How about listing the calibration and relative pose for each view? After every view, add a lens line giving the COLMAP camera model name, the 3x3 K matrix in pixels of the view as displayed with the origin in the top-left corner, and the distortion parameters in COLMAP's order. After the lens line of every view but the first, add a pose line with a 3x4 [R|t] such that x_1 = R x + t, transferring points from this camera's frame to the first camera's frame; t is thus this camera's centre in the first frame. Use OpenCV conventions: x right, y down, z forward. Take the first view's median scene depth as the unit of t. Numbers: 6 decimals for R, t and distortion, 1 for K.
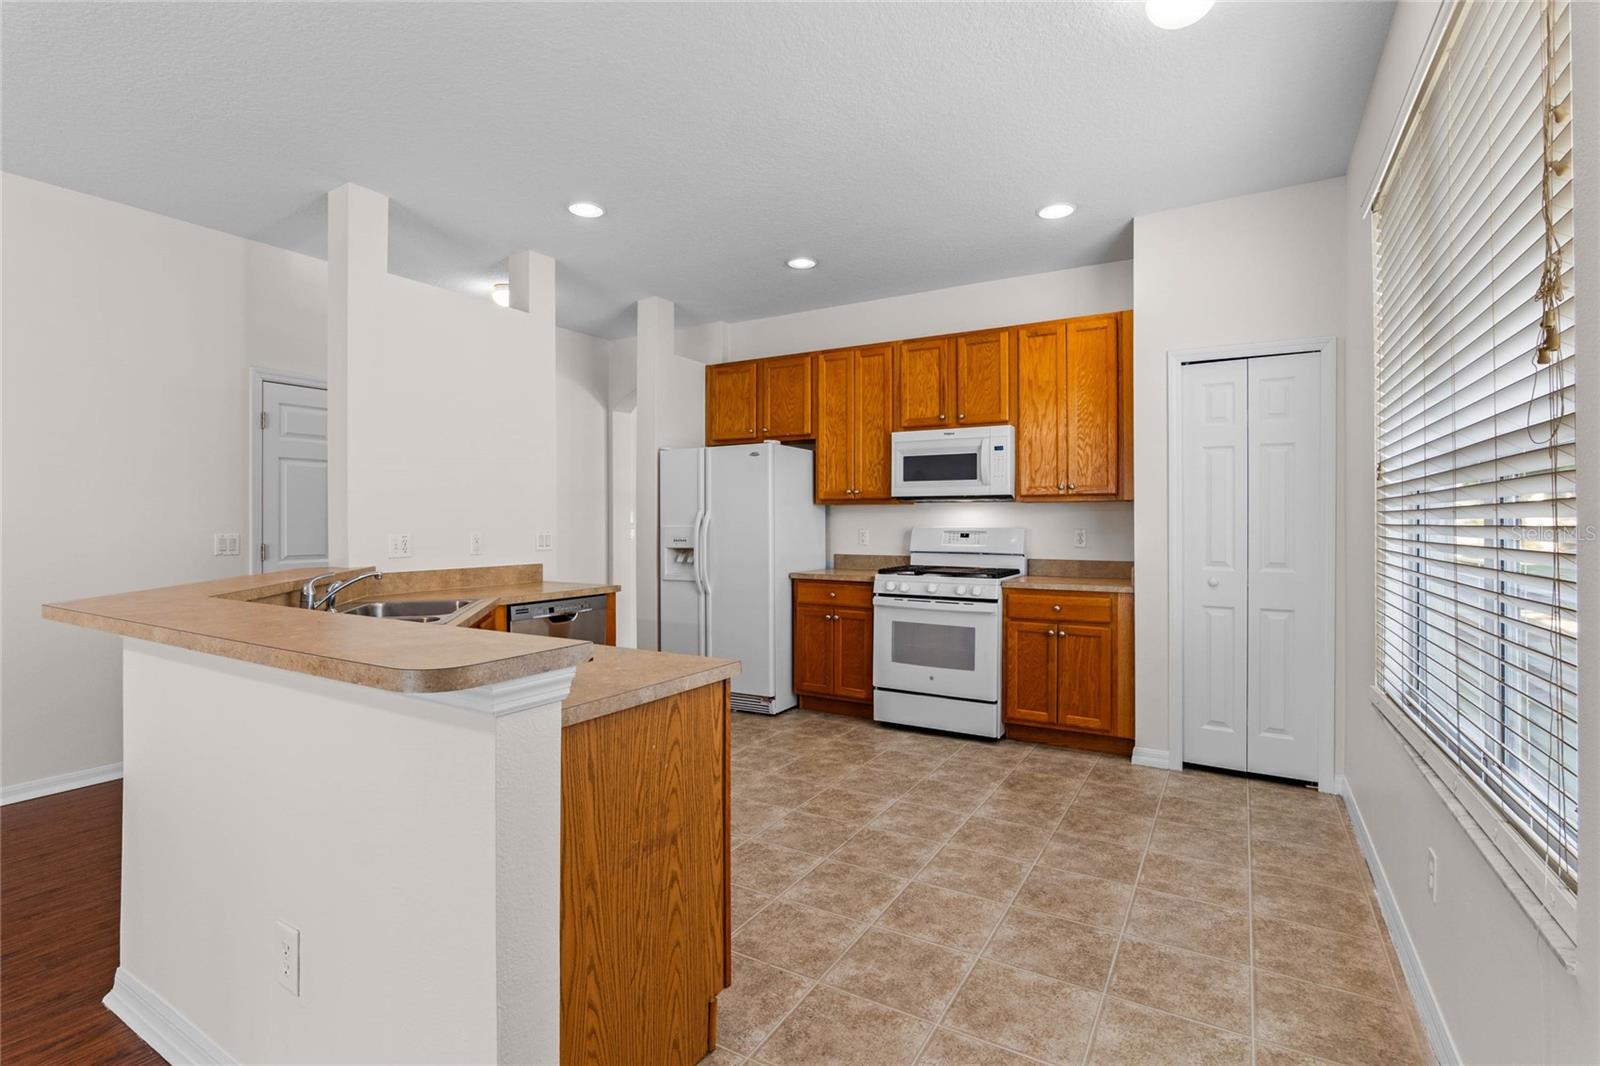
lens RADIAL K [[748.7, 0, 787.8], [0, 748.7, 518.4], [0, 0, 1]] dist [-0.014353, 0.002037]
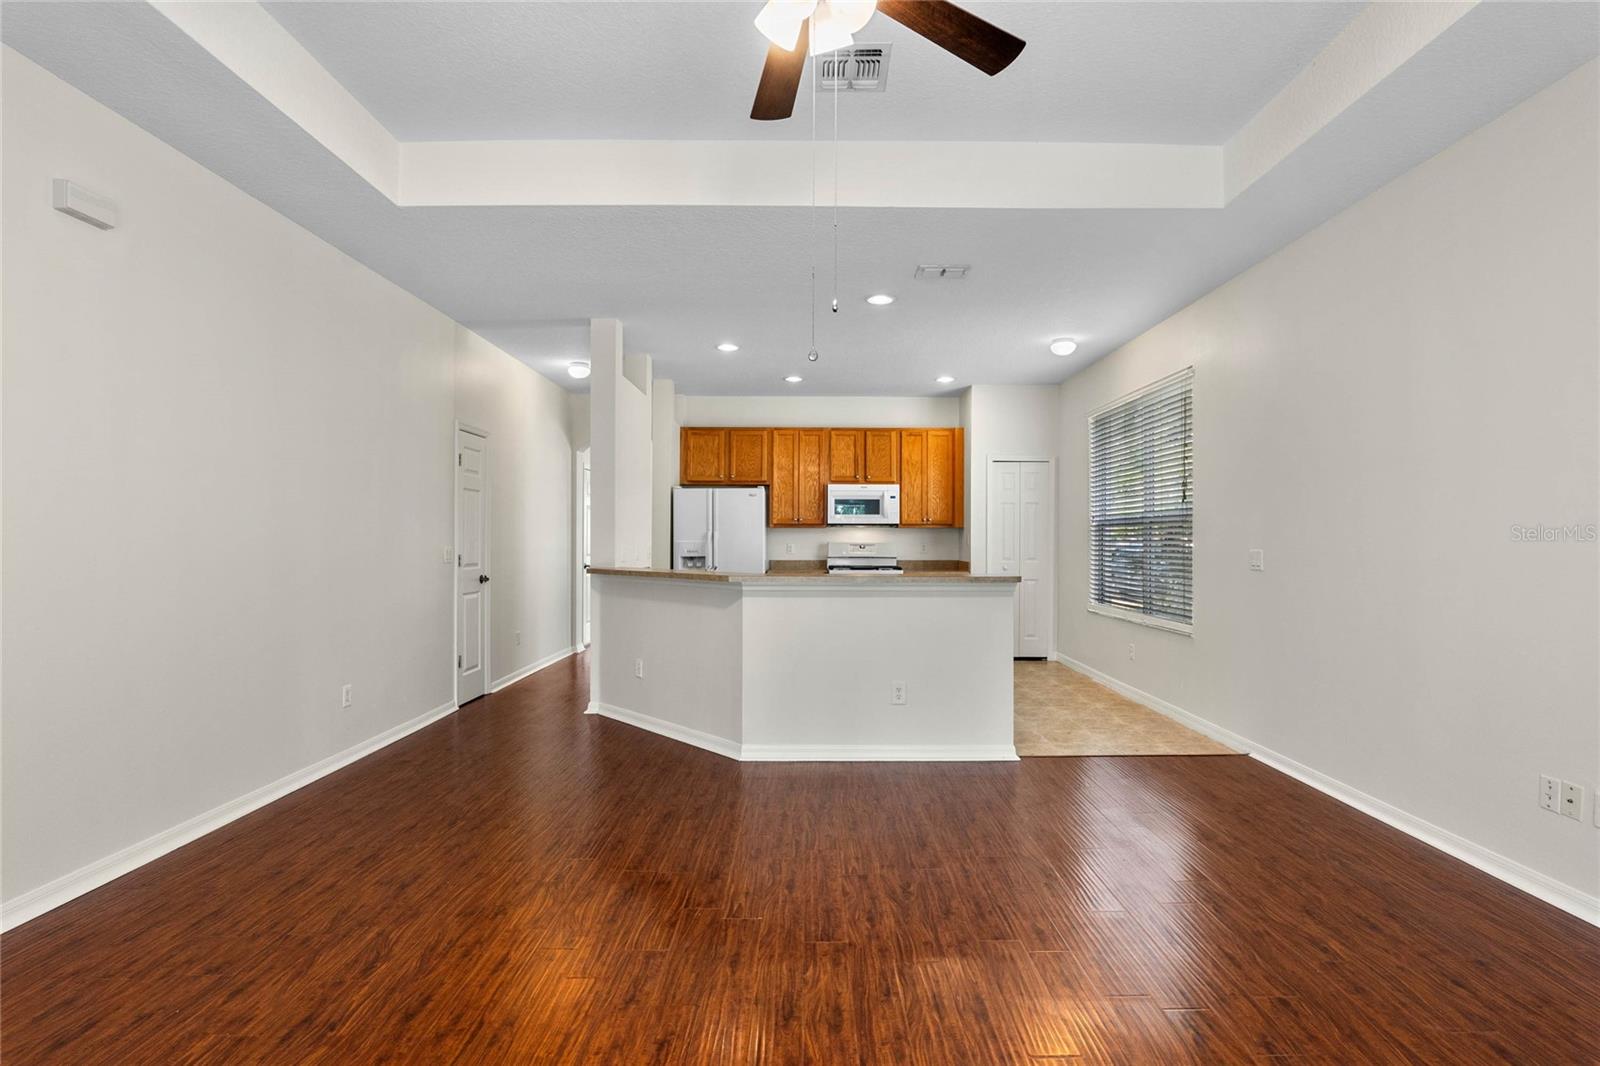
lens RADIAL K [[748.7, 0, 803.5], [0, 748.7, 538.0], [0, 0, 1]] dist [-0.014353, 0.002037]
pose [[0.860645, 0.001899, 0.509202, -0.749636], [-0.003250, 0.999993, 0.001764, 0.000571], [-0.509195, -0.003173, 0.860645, -0.390759]]
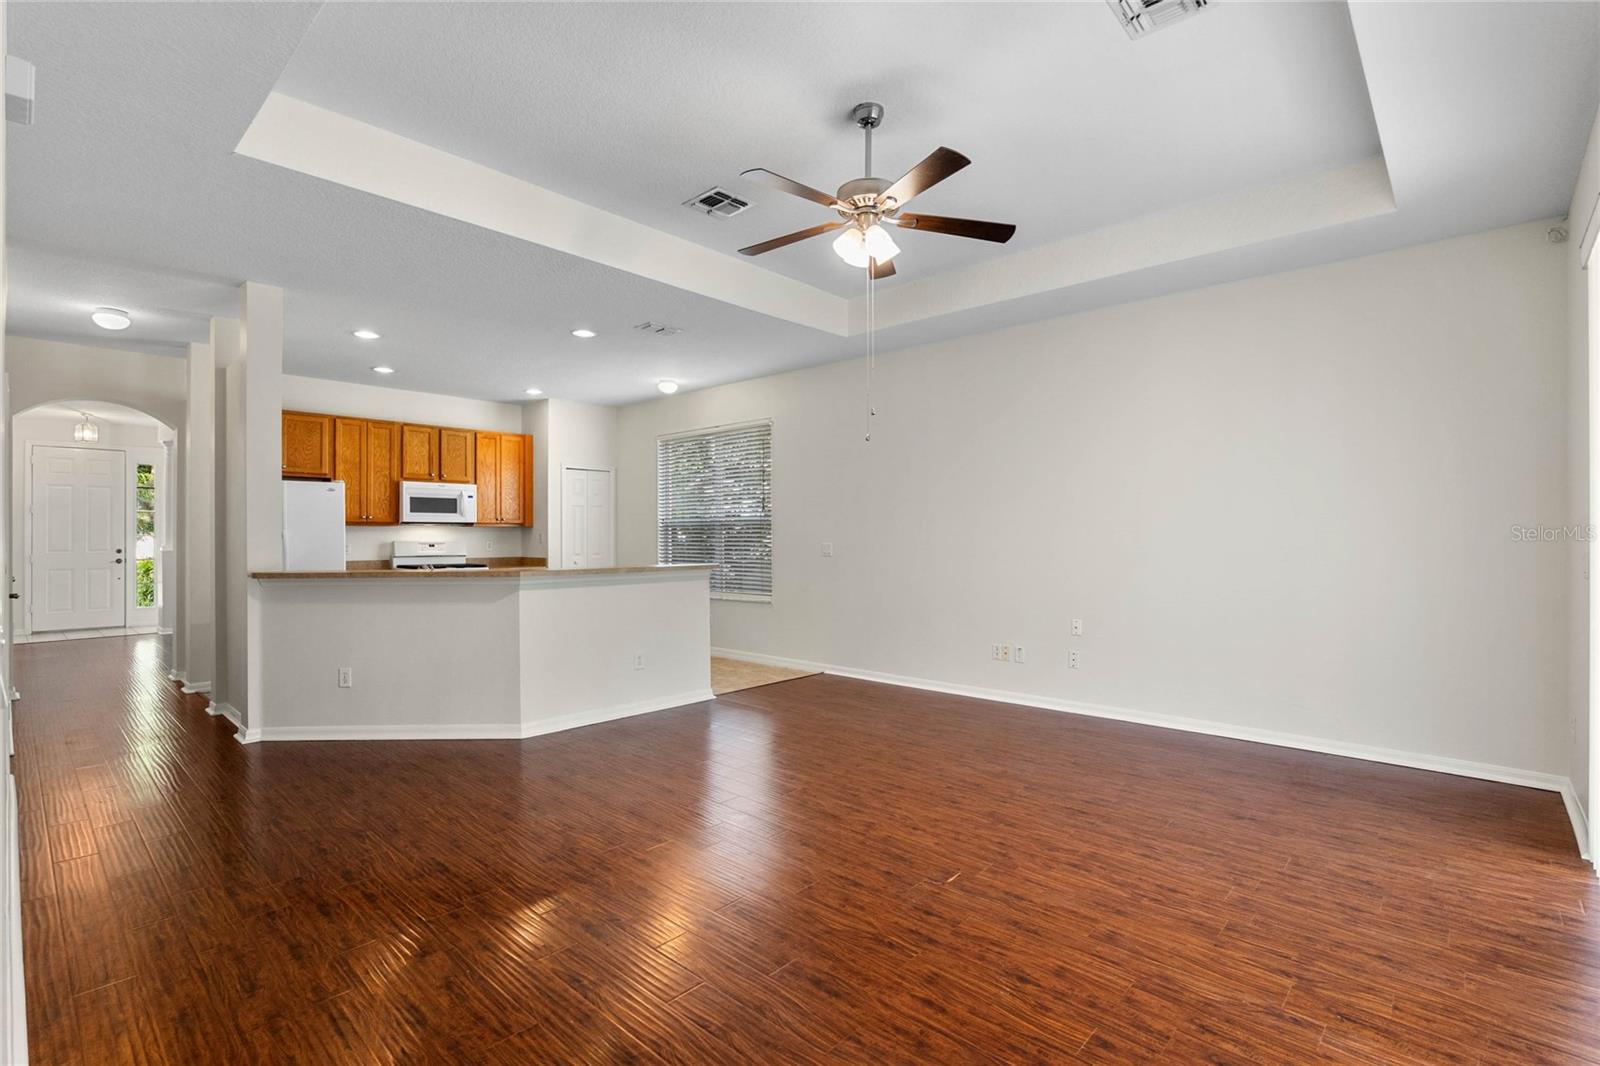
lens RADIAL K [[748.7, 0, 795.6], [0, 748.7, 537.2], [0, 0, 1]] dist [-0.014353, 0.002037]
pose [[0.216438, -0.001781, 0.976295, -1.232766], [-0.000503, 0.999998, 0.001935, 0.000424], [-0.976296, -0.000910, 0.216436, -0.154999]]
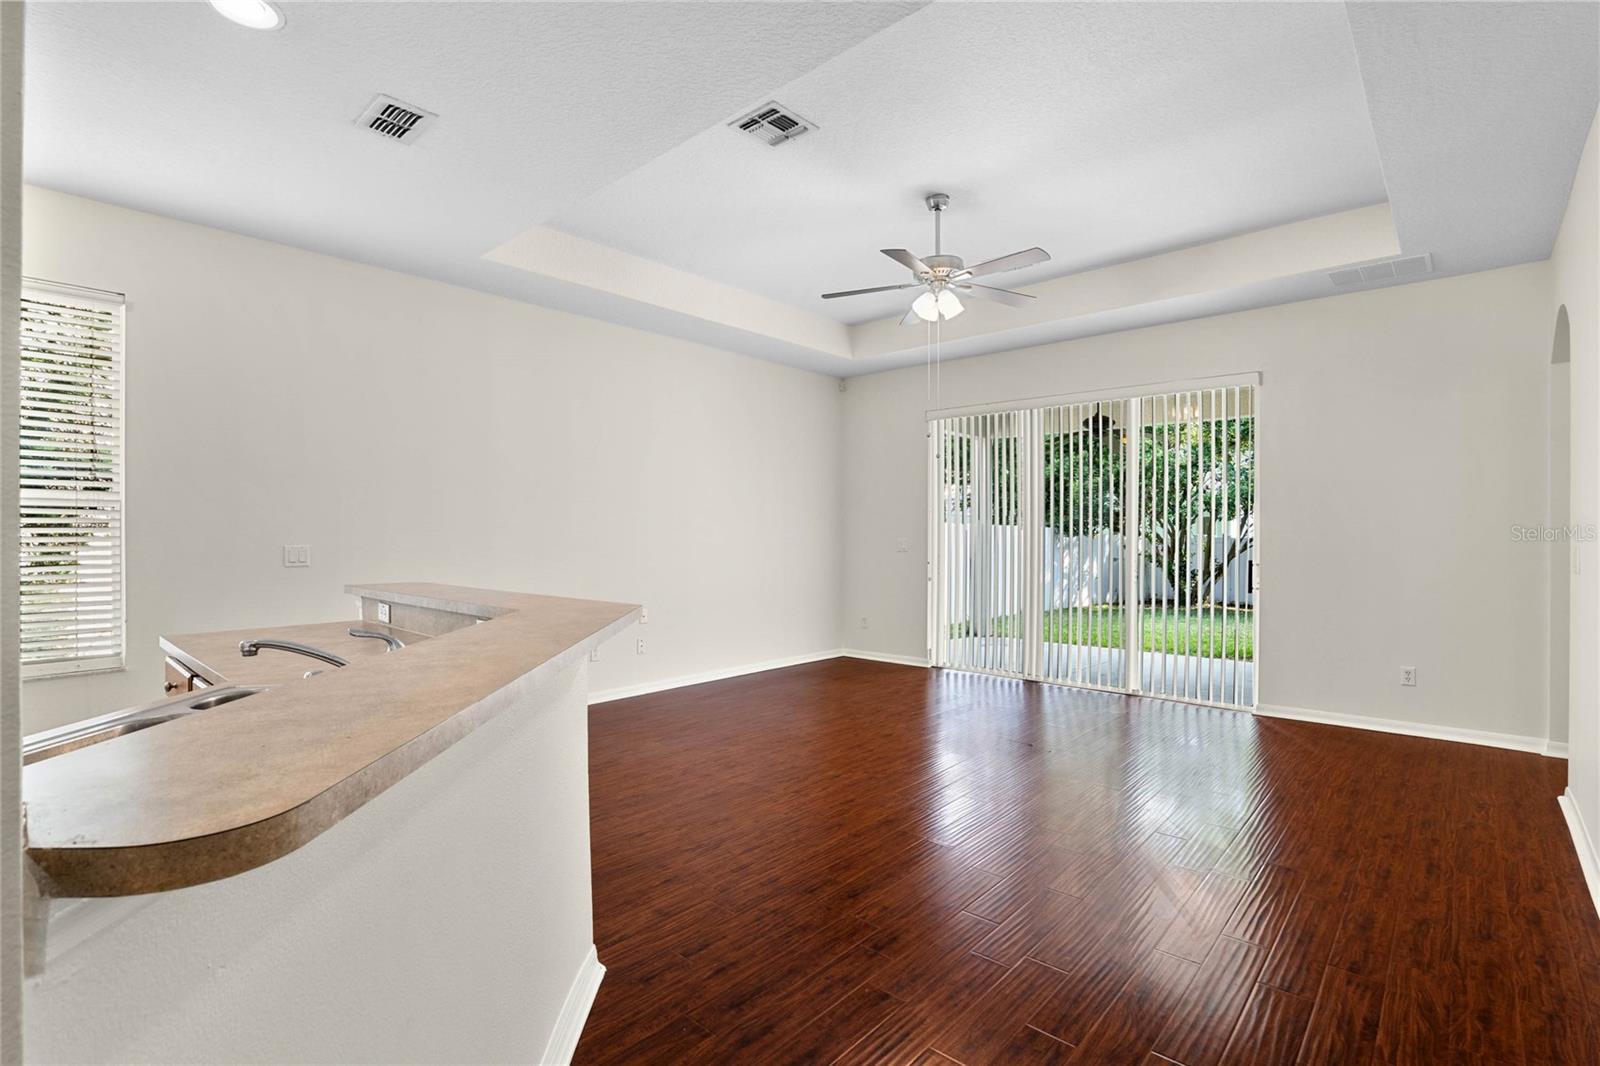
lens RADIAL K [[748.7, 0, 806.9], [0, 748.7, 535.7], [0, 0, 1]] dist [-0.014353, 0.002037]
pose [[-0.982436, 0.000446, 0.186599, -0.568800], [-0.000020, 0.999997, -0.002495, 0.006208], [-0.186600, -0.002455, -0.982433, 0.810973]]
